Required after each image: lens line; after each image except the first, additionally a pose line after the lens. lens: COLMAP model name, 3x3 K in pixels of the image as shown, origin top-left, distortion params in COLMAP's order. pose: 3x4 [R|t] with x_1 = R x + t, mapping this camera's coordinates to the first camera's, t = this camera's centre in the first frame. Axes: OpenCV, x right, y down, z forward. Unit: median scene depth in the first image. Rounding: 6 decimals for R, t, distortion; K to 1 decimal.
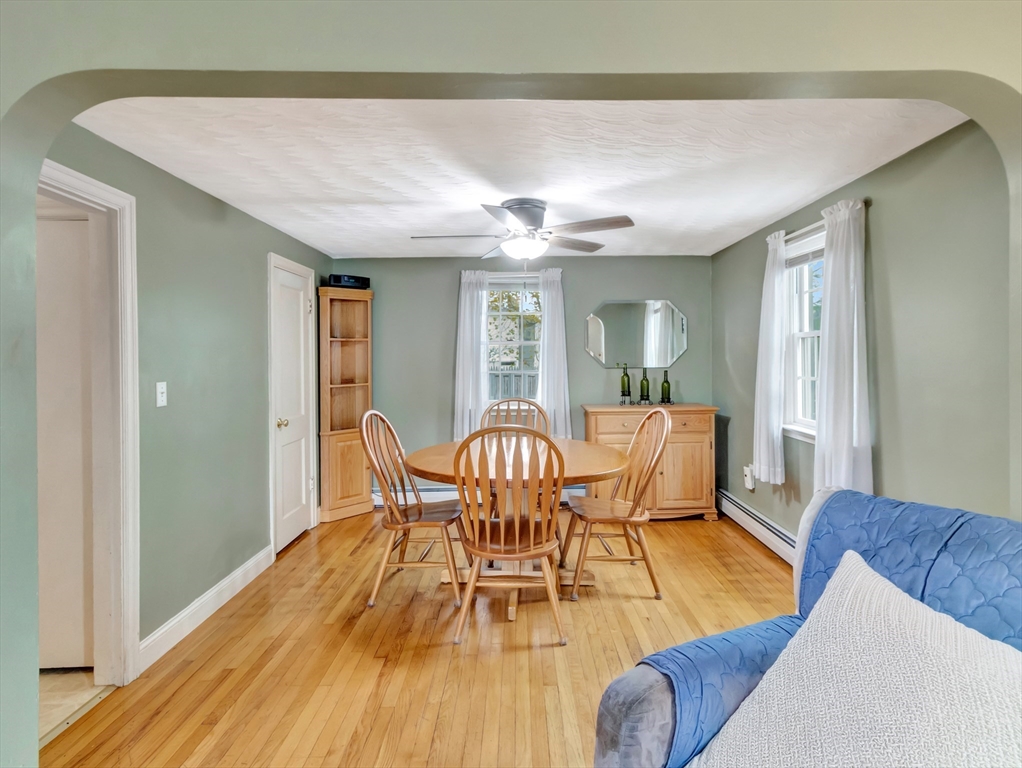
lens RADIAL K [[546.9, 0, 514.8], [0, 546.9, 358.2], [0, 0, 1]] dist [0.008124, 0.000426]
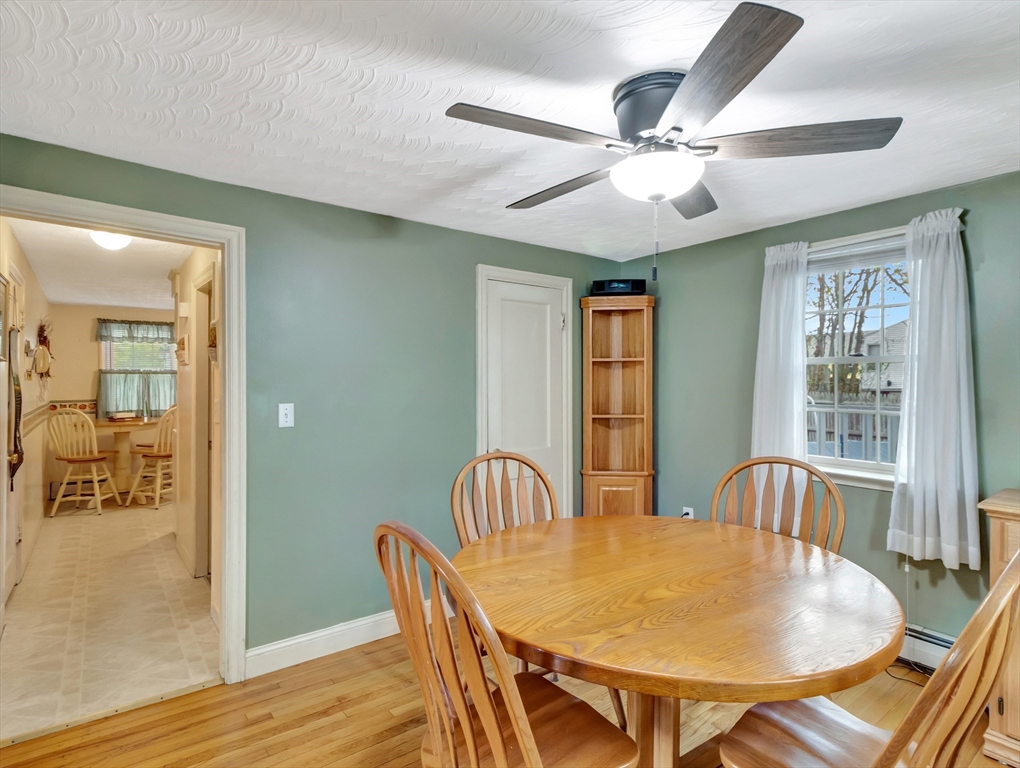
lens RADIAL K [[545.8, 0, 523.0], [0, 545.8, 382.3], [0, 0, 1]] dist [0.008124, 0.000426]
pose [[0.620364, 0.013378, -0.784200, 0.247387], [-0.011387, 0.999903, 0.008049, -0.005593], [0.784231, 0.003937, 0.620456, 0.402801]]
